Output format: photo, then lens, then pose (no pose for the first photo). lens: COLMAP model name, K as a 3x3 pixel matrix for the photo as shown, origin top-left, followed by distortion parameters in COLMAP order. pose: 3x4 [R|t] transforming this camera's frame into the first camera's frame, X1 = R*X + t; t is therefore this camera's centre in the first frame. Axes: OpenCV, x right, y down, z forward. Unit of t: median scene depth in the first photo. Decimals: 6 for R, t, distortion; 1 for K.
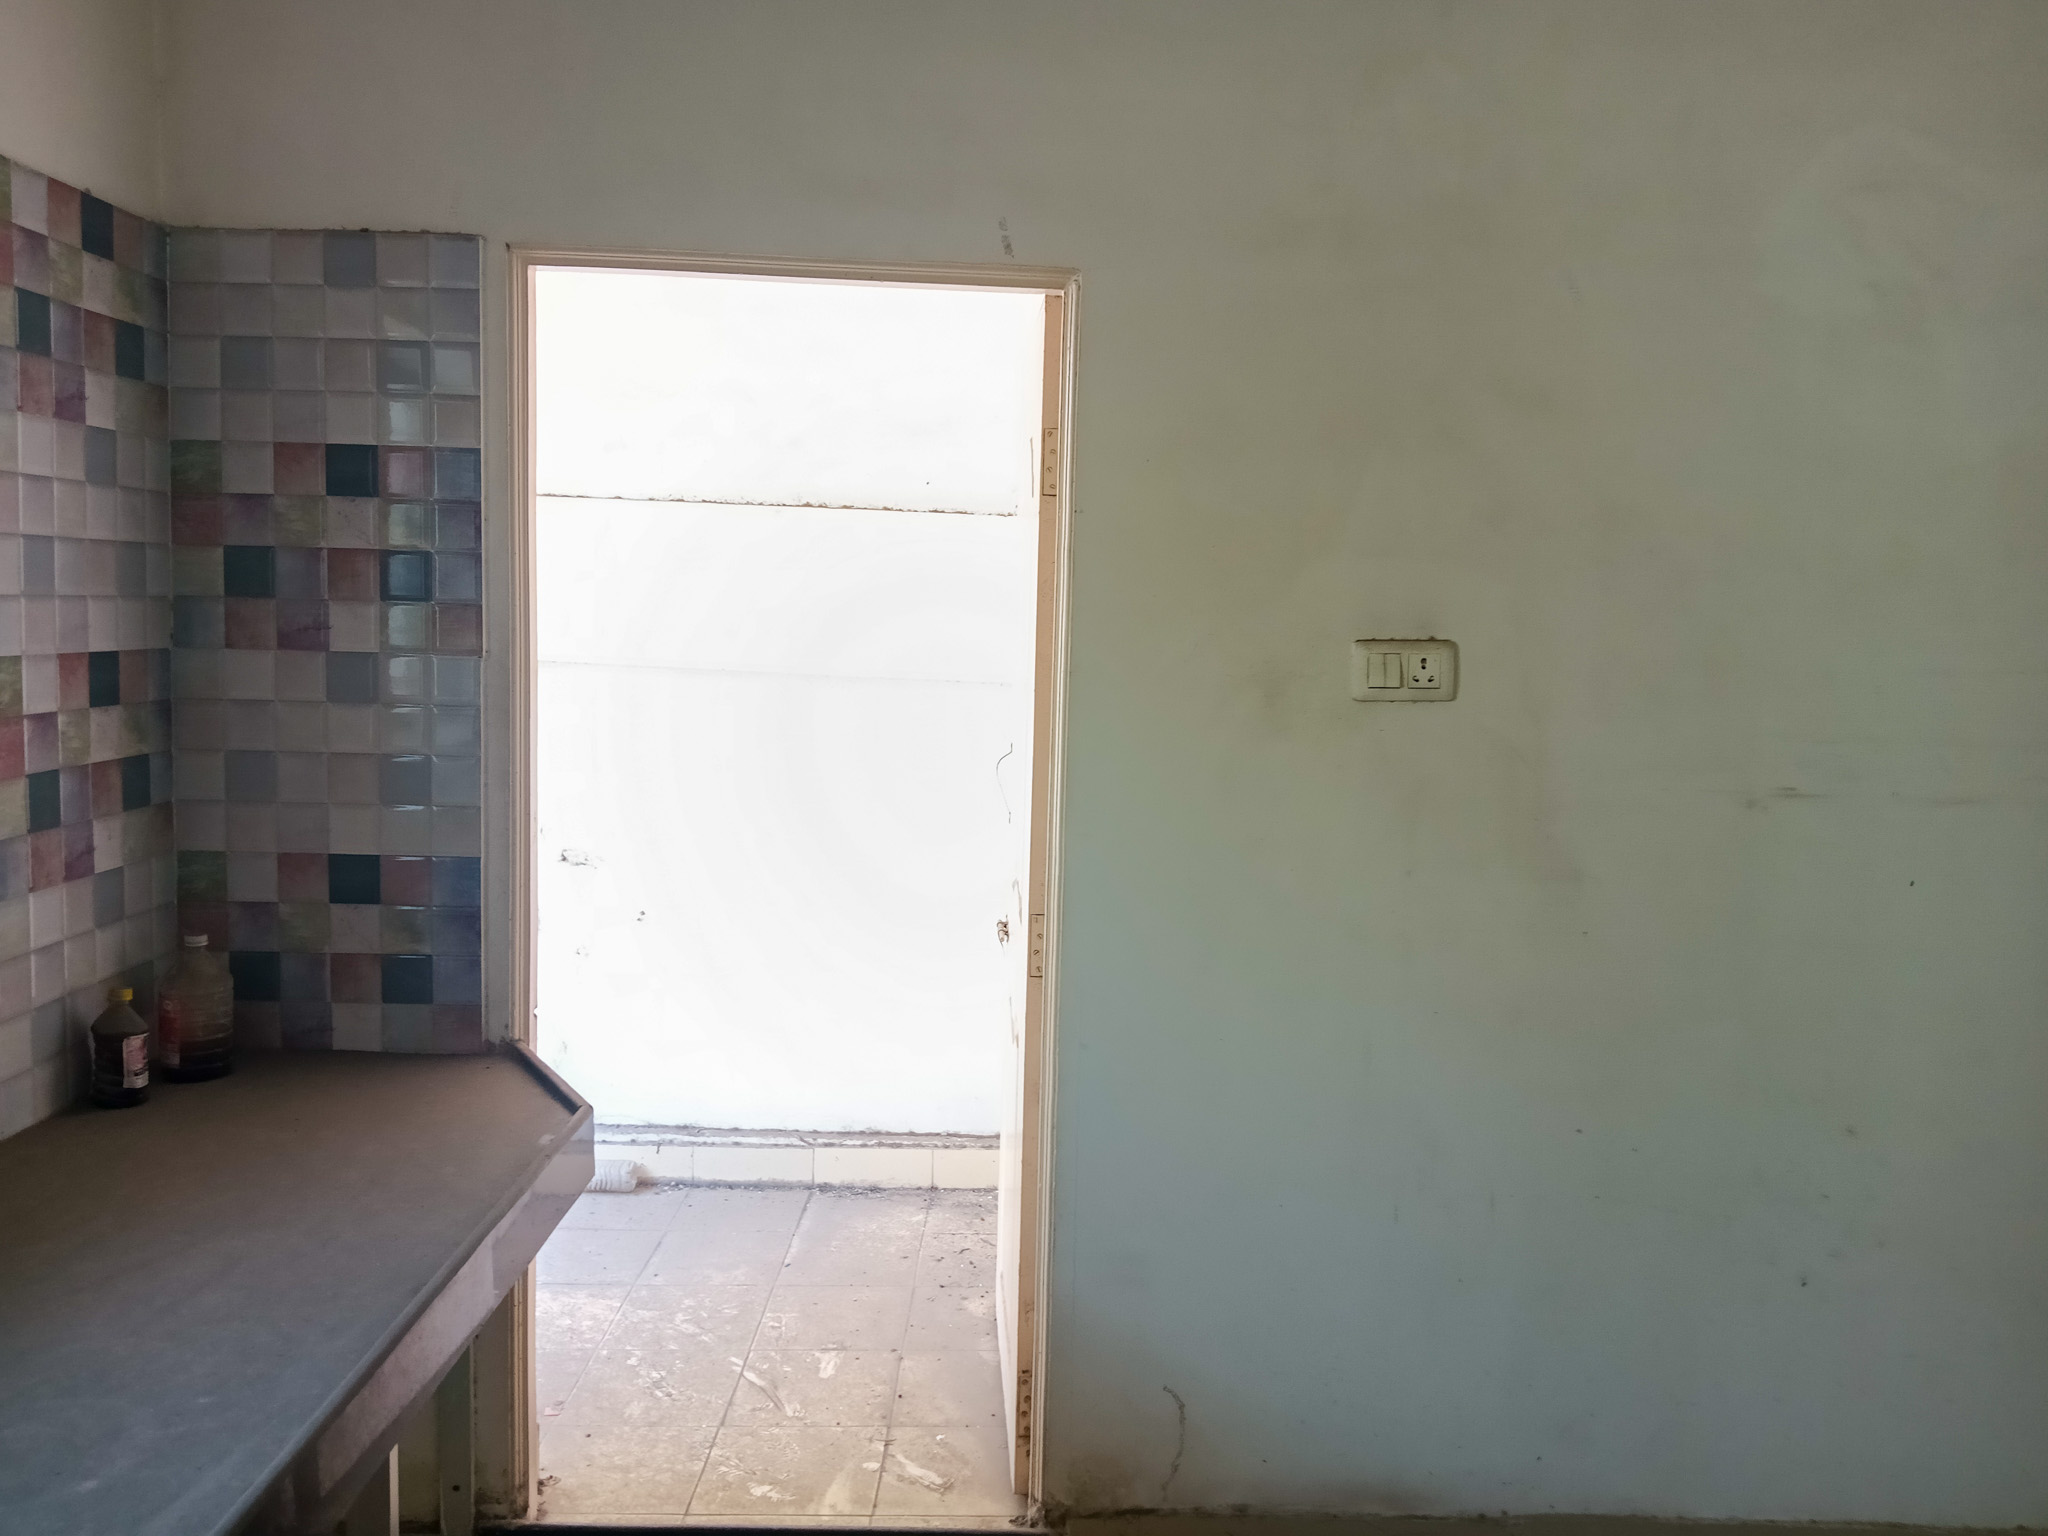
lens RADIAL K [[1664.9, 0, 1032.0], [0, 1664.9, 752.4], [0, 0, 1]] dist [0.008703, -0.010598]
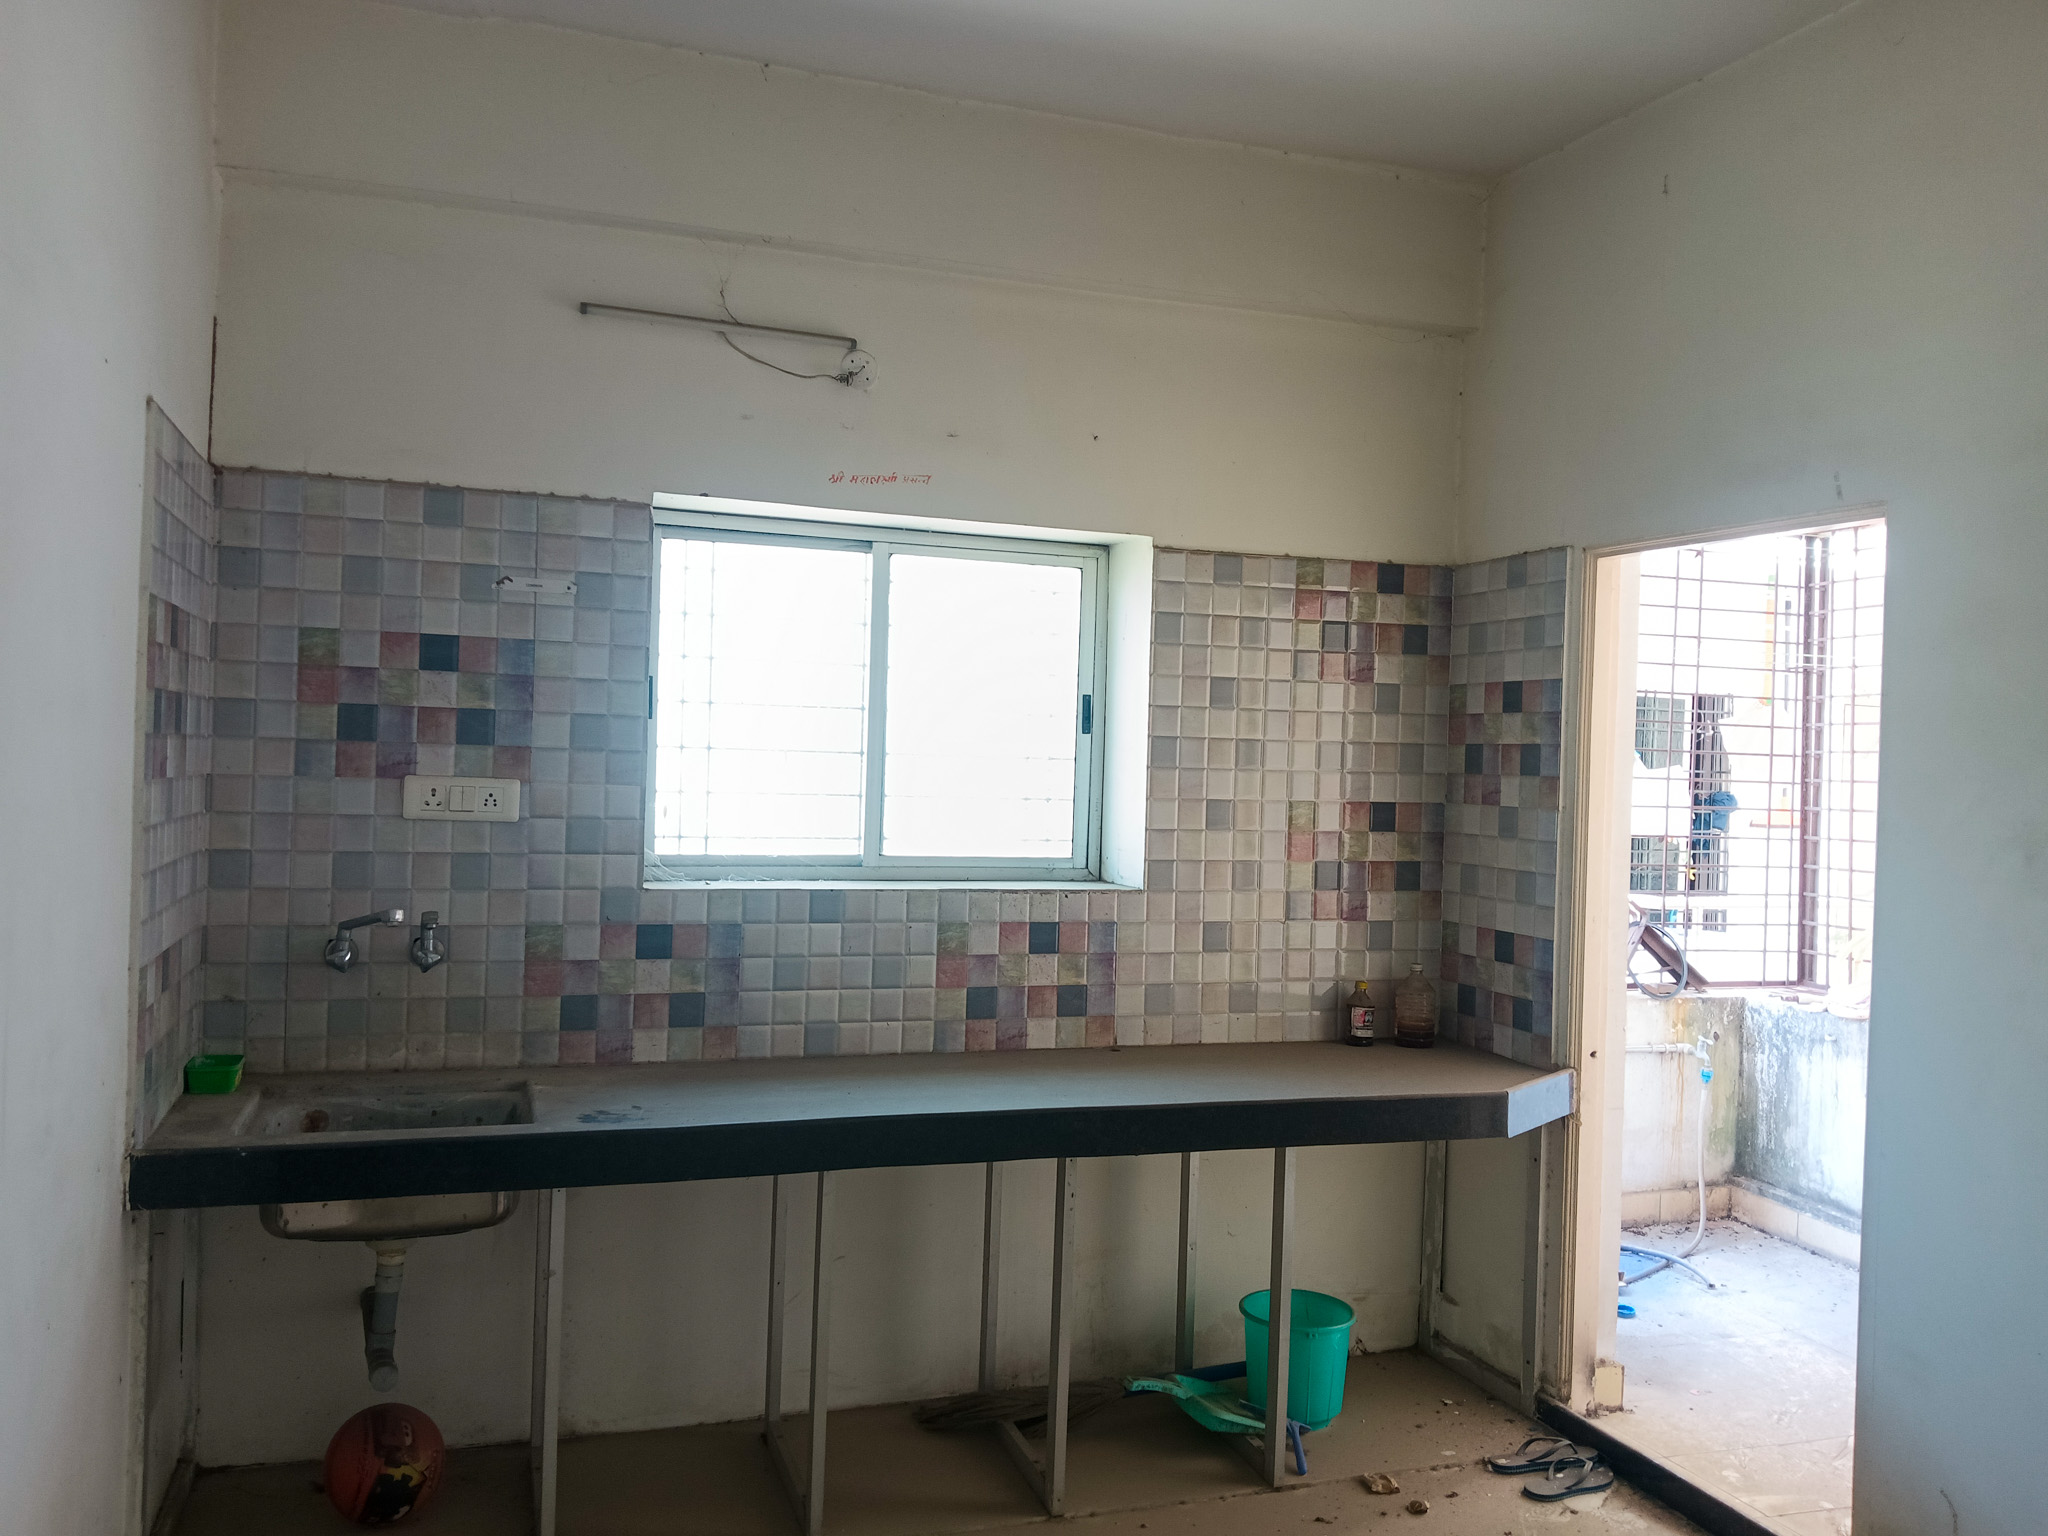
lens RADIAL K [[1664.9, 0, 1032.0], [0, 1664.9, 752.4], [0, 0, 1]] dist [0.008703, -0.010598]
pose [[0.304649, -0.023181, -0.952183, 1.014140], [-0.103456, 0.992984, -0.057275, 0.029093], [0.946829, 0.115958, 0.300113, 0.060936]]
